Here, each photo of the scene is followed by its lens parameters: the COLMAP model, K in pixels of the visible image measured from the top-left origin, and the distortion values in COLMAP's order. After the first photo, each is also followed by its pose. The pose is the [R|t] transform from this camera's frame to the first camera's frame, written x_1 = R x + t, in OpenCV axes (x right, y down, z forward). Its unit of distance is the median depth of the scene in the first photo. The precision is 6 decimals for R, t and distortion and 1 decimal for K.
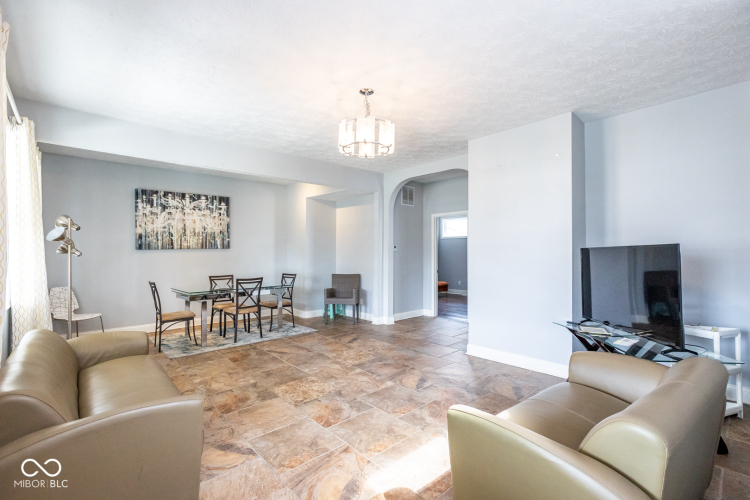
lens RADIAL K [[338.3, 0, 374.3], [0, 338.3, 249.4], [0, 0, 1]] dist [-0.013835, 0.010140]
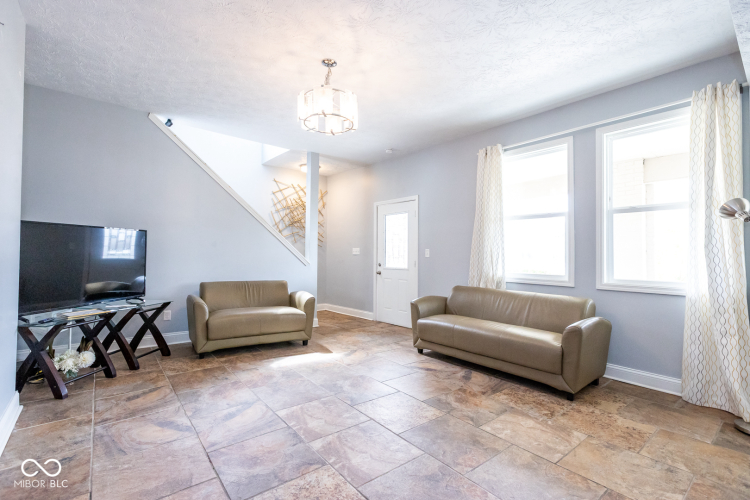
lens RADIAL K [[338.3, 0, 374.3], [0, 338.3, 249.4], [0, 0, 1]] dist [-0.013835, 0.010140]
pose [[-0.998870, -0.011674, 0.046061, -0.128976], [-0.012846, 0.999599, -0.025238, 0.049875], [-0.045748, -0.025802, -0.998620, 1.250704]]
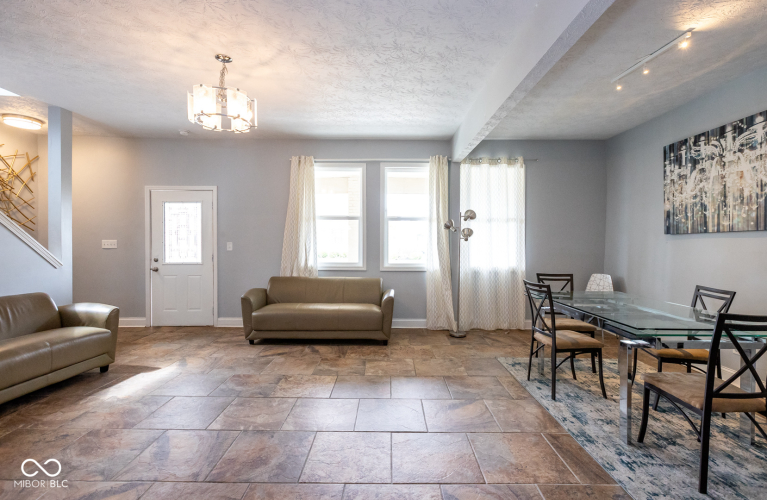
lens RADIAL K [[351.4, 0, 385.6], [0, 351.4, 240.3], [0, 0, 1]] dist [0.000145, 0.000789]
pose [[-0.668189, 0.000058, -0.743992, 0.252566], [0.001819, 0.999997, -0.001556, 0.014790], [0.743990, -0.002393, -0.668187, 1.269508]]
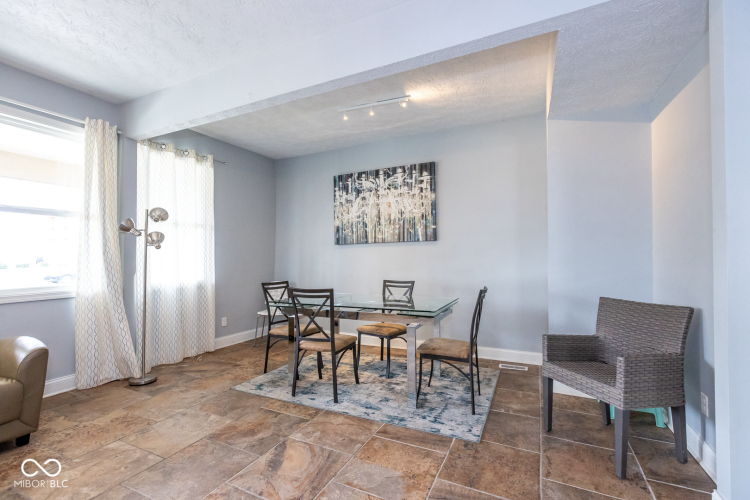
lens RADIAL K [[338.3, 0, 374.3], [0, 338.3, 249.4], [0, 0, 1]] dist [-0.013835, 0.010140]
pose [[0.374713, -0.018483, -0.926957, 0.180441], [0.011248, 0.999818, -0.015389, 0.033067], [0.927073, -0.004660, 0.374853, 0.918710]]
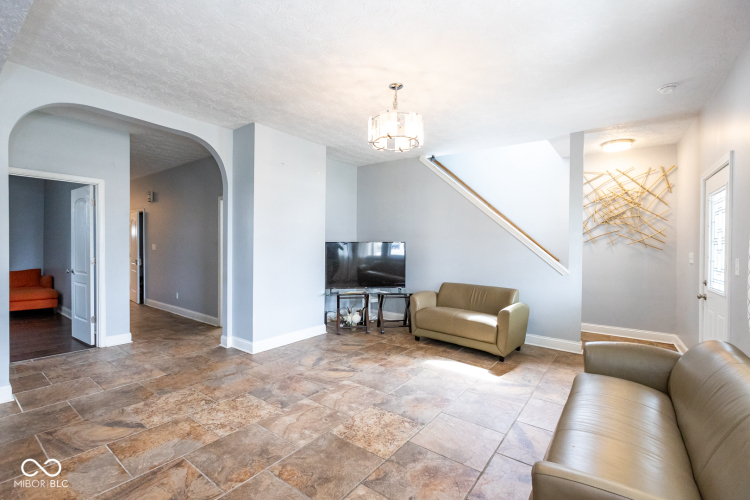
lens RADIAL K [[338.3, 0, 374.3], [0, 338.3, 249.4], [0, 0, 1]] dist [-0.013835, 0.010140]
pose [[-0.201842, -0.010553, 0.979361, -0.654194], [-0.019330, 0.999790, 0.006789, 0.011314], [-0.979227, -0.017560, -0.202003, 0.819746]]
